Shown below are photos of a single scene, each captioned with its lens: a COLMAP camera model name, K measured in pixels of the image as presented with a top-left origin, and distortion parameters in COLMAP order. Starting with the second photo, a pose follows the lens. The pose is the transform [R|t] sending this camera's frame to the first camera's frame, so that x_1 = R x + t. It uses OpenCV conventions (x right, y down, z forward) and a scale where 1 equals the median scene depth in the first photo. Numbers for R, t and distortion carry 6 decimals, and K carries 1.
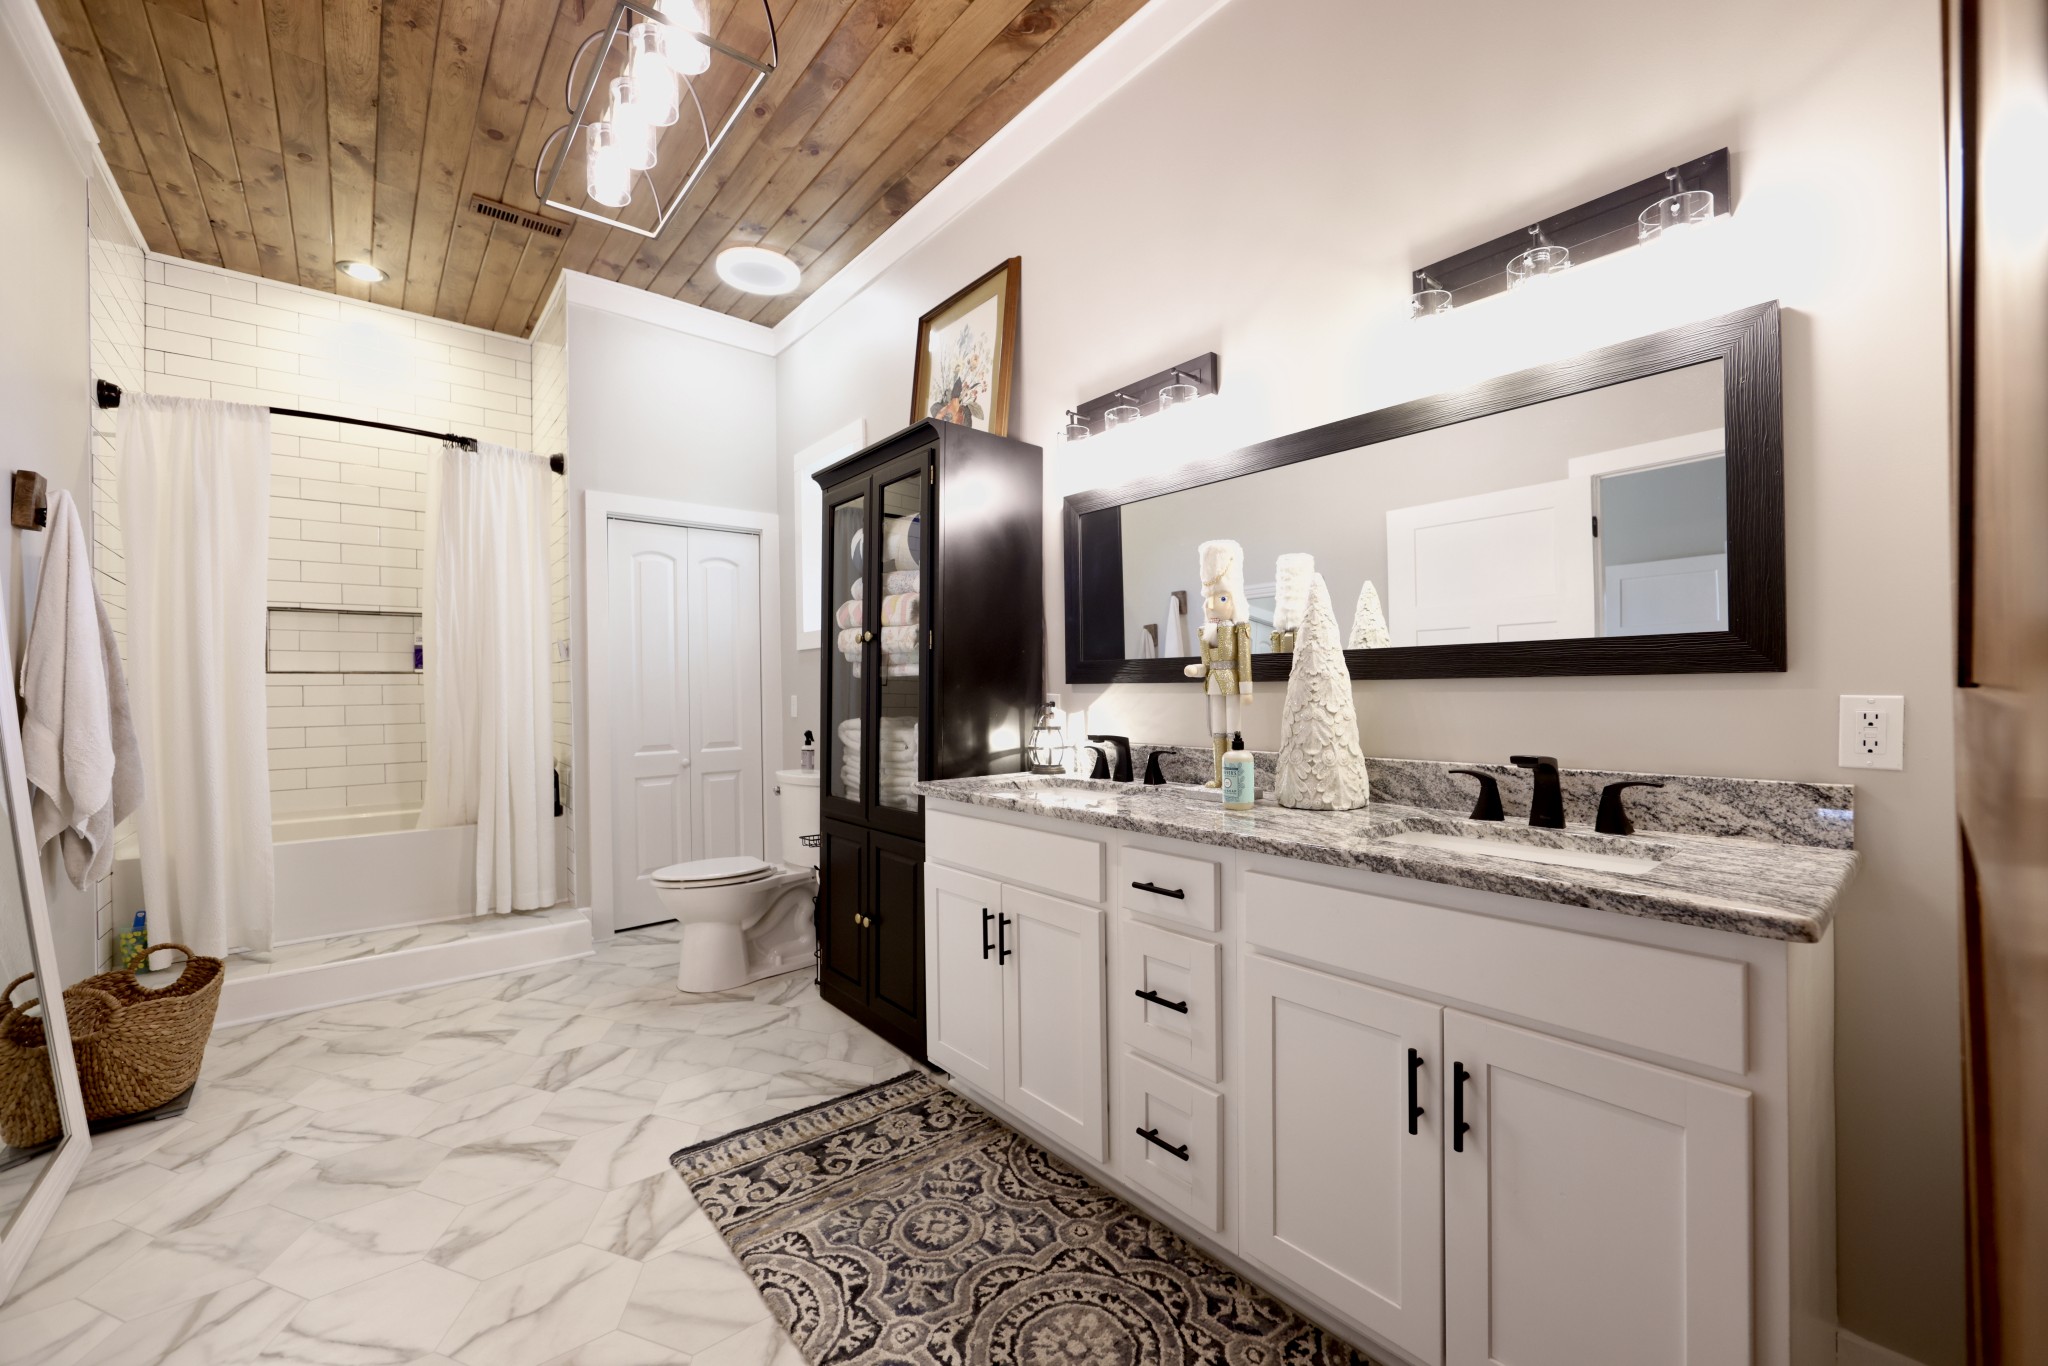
lens RADIAL K [[801.3, 0, 1032.5], [0, 801.3, 680.0], [0, 0, 1]] dist [-0.012148, 0.001275]
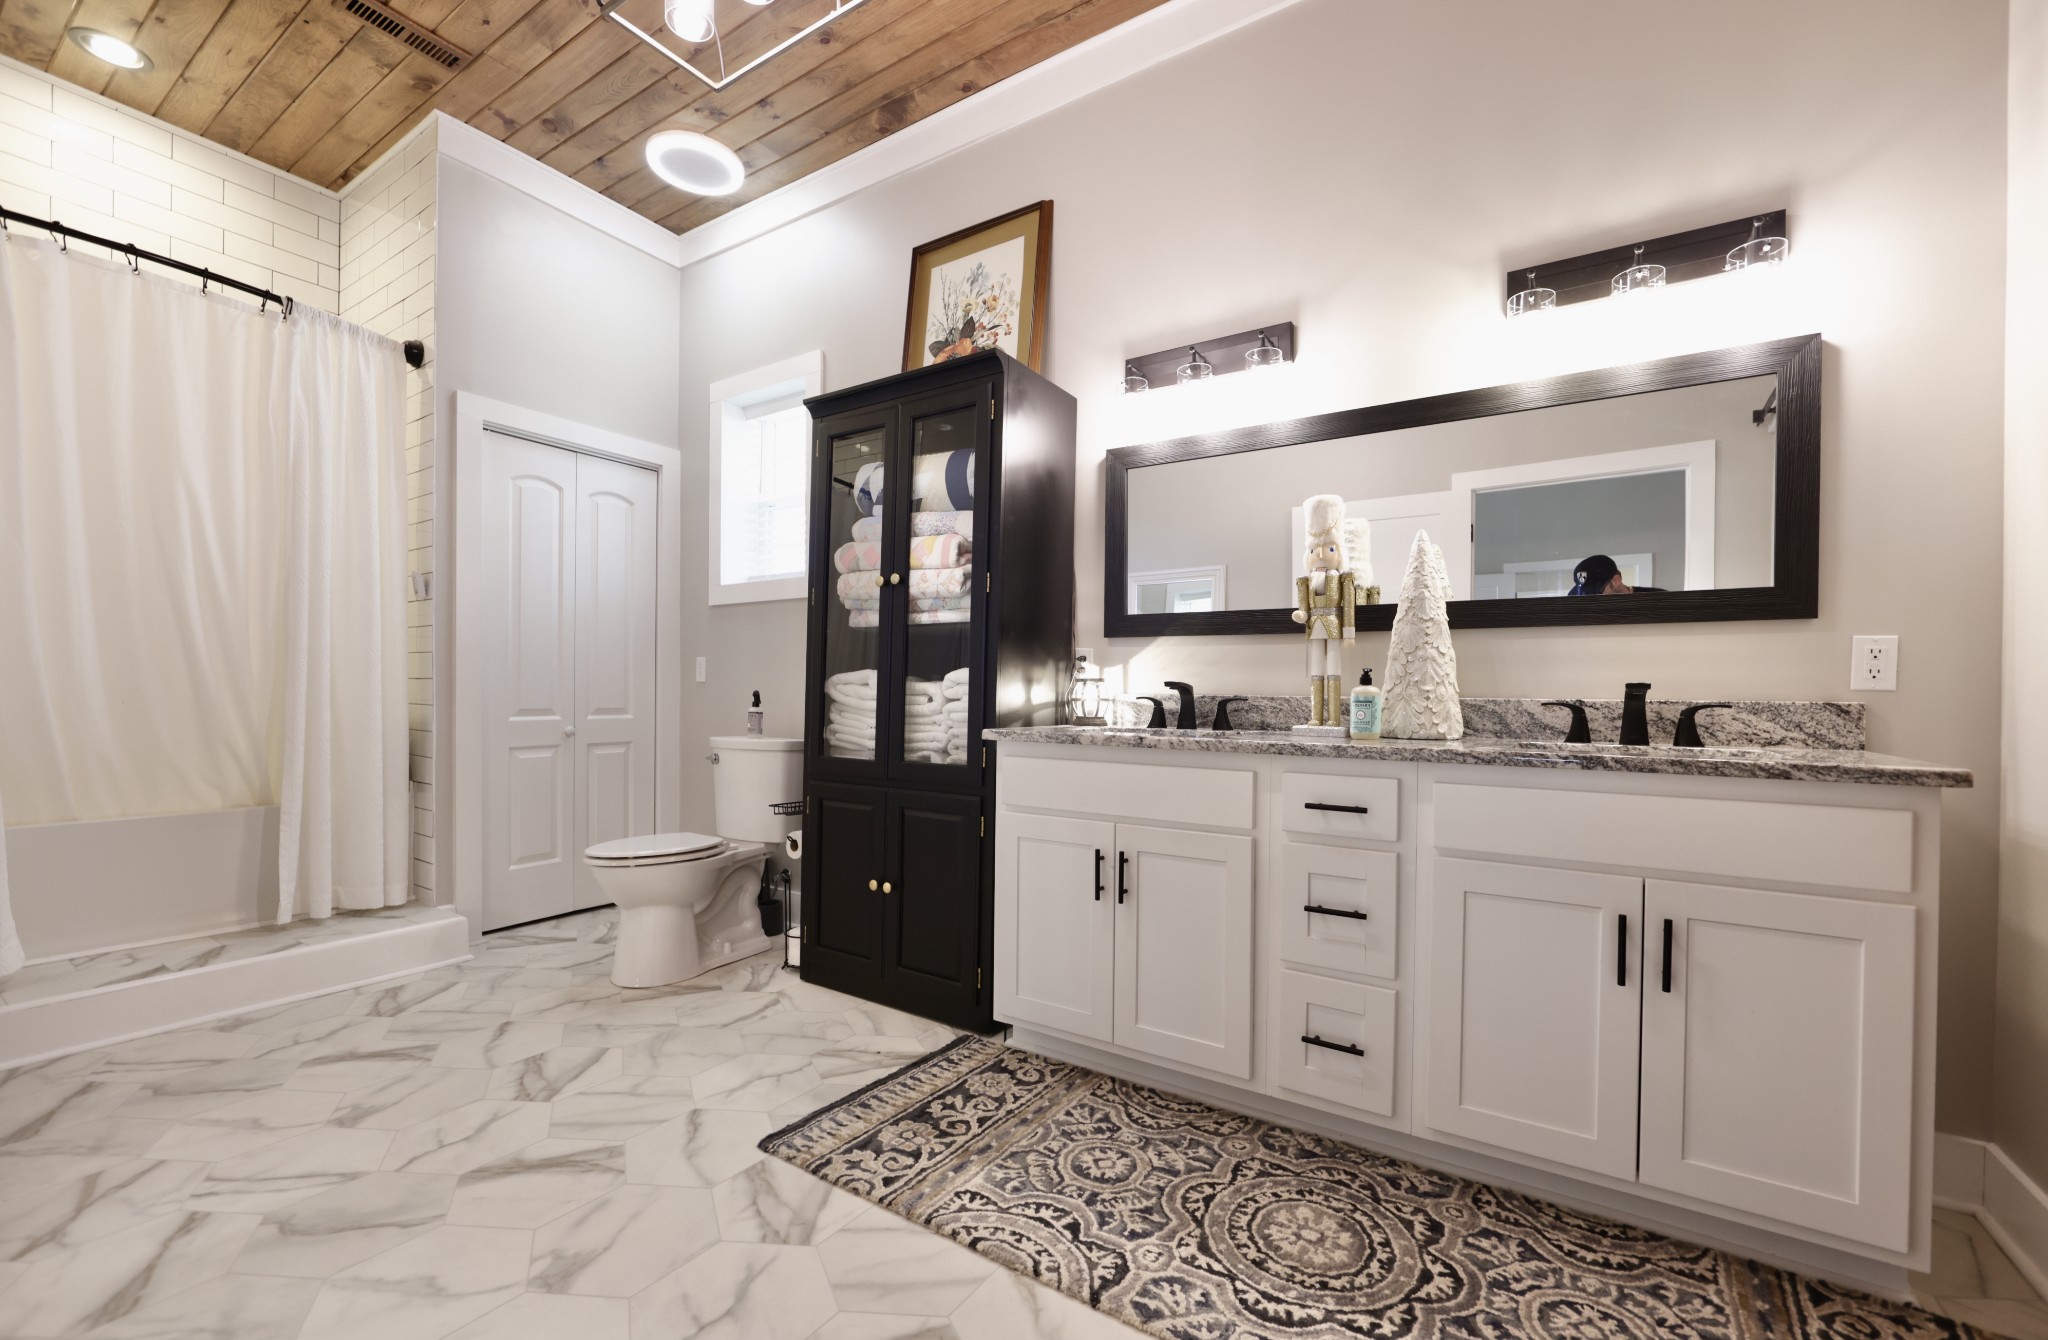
lens RADIAL K [[821.8, 0, 1043.0], [0, 821.8, 691.3], [0, 0, 1]] dist [-0.013602, 0.002458]
pose [[0.955540, 0.024042, 0.293880, -0.389536], [-0.026623, 0.999634, 0.004785, 0.080938], [-0.293657, -0.012396, 0.955830, 0.053467]]
